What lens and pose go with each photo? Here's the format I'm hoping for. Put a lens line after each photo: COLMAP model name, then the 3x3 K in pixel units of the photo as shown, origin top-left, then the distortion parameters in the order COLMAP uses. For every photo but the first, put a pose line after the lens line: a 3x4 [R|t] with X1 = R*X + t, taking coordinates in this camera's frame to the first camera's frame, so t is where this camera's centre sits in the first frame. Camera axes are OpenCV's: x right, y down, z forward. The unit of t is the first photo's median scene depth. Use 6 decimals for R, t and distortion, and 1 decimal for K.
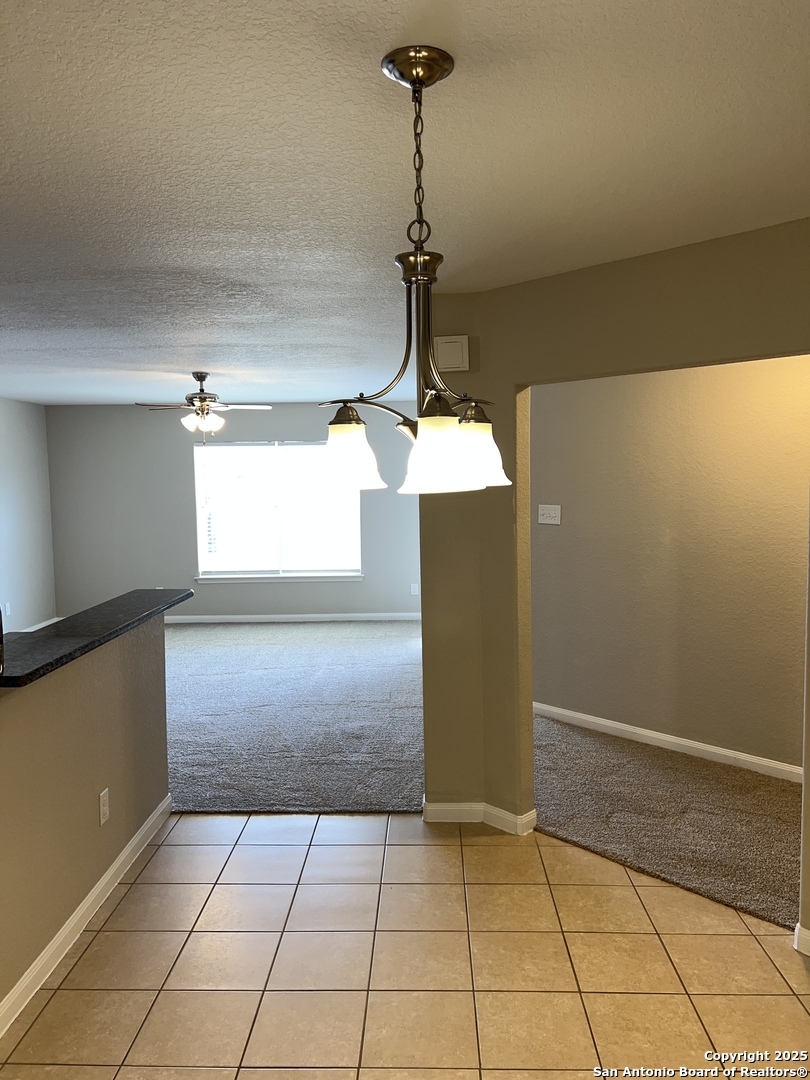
lens RADIAL K [[808.6, 0, 410.1], [0, 808.6, 536.4], [0, 0, 1]] dist [0.057716, -0.061446]
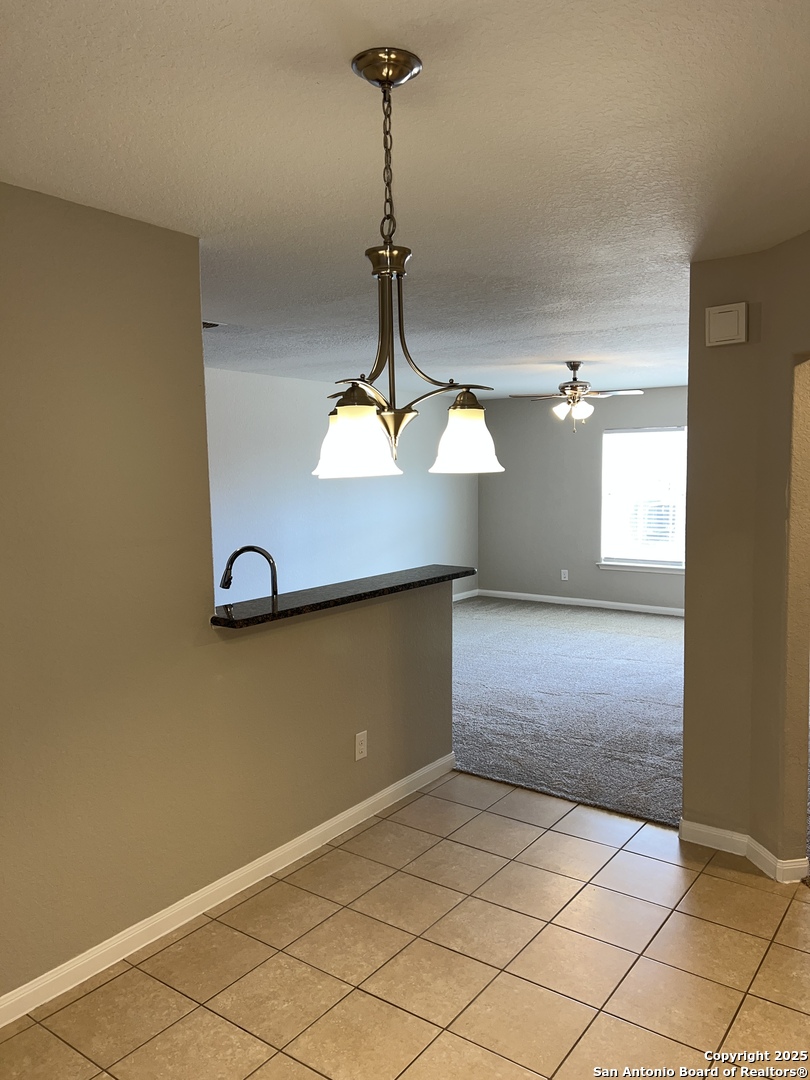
lens RADIAL K [[808.6, 0, 410.1], [0, 808.6, 536.4], [0, 0, 1]] dist [0.057716, -0.061446]
pose [[0.829024, 0.054299, -0.556571, 0.249286], [-0.045618, 0.998524, 0.029467, -0.004358], [0.557350, 0.000961, 0.830277, 0.059649]]
